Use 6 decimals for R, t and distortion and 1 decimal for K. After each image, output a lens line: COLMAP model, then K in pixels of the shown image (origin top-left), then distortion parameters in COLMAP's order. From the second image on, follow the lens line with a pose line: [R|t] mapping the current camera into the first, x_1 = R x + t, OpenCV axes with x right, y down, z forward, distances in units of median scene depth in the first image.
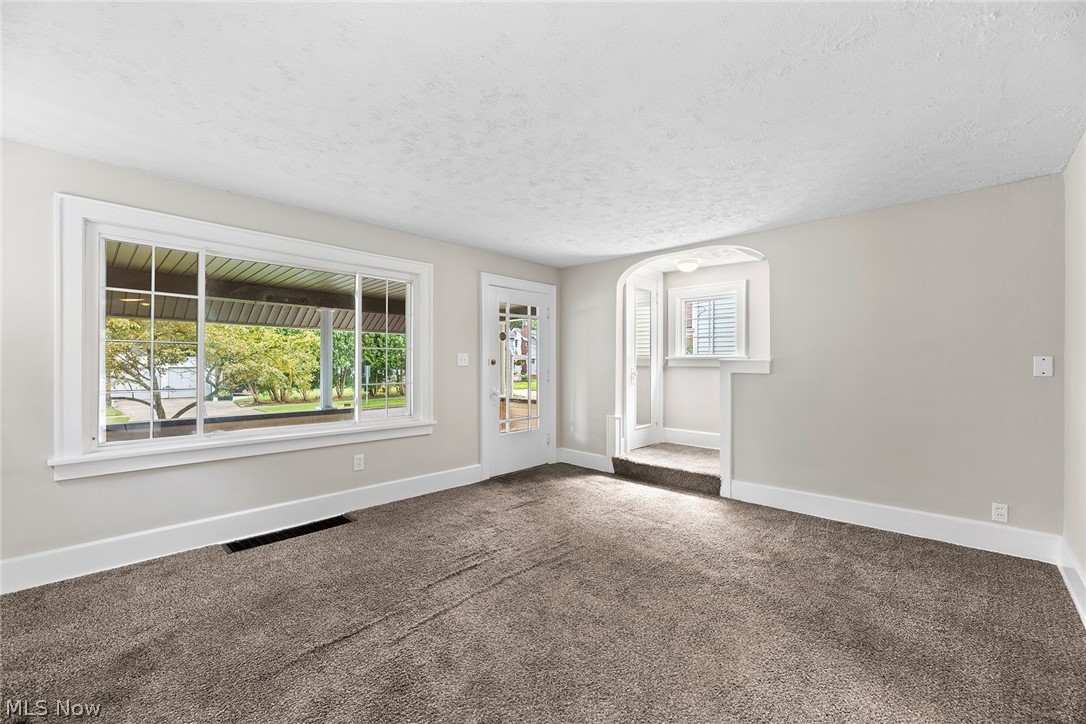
lens RADIAL K [[443.4, 0, 545.6], [0, 443.4, 359.6], [0, 0, 1]] dist [-0.000790, 0.000160]
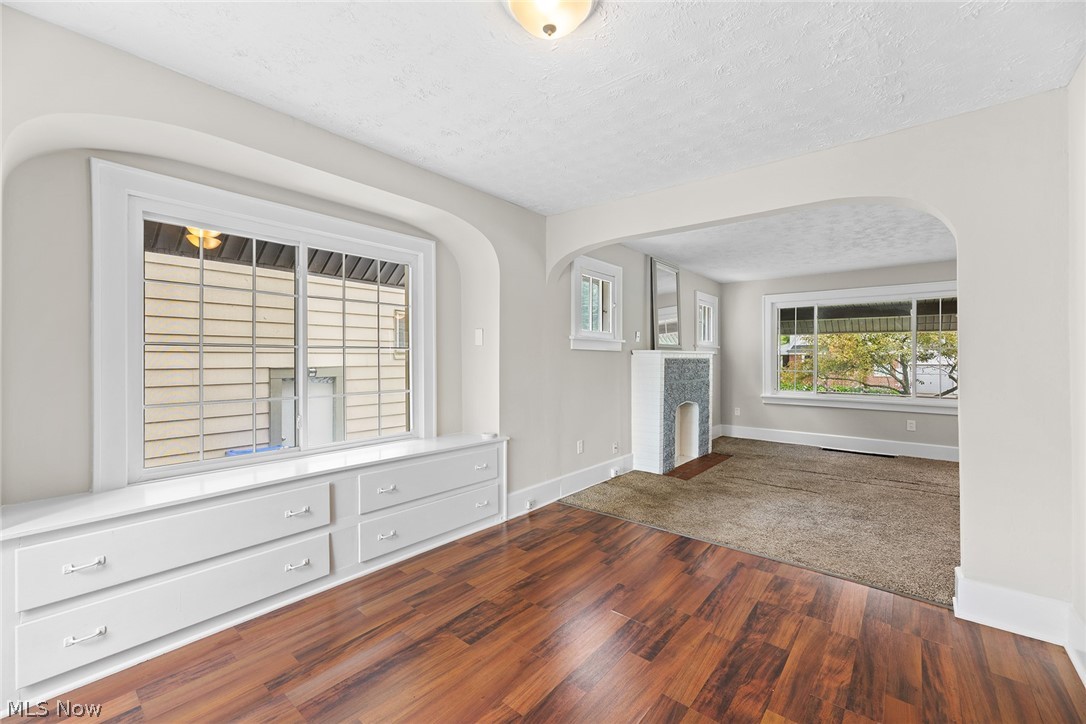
lens RADIAL K [[443.4, 0, 545.6], [0, 443.4, 359.6], [0, 0, 1]] dist [-0.000790, 0.000160]
pose [[0.067518, -0.000677, -0.997718, 0.936562], [0.004031, 0.999992, -0.000406, 0.004472], [0.997710, -0.003994, 0.067520, -0.313382]]
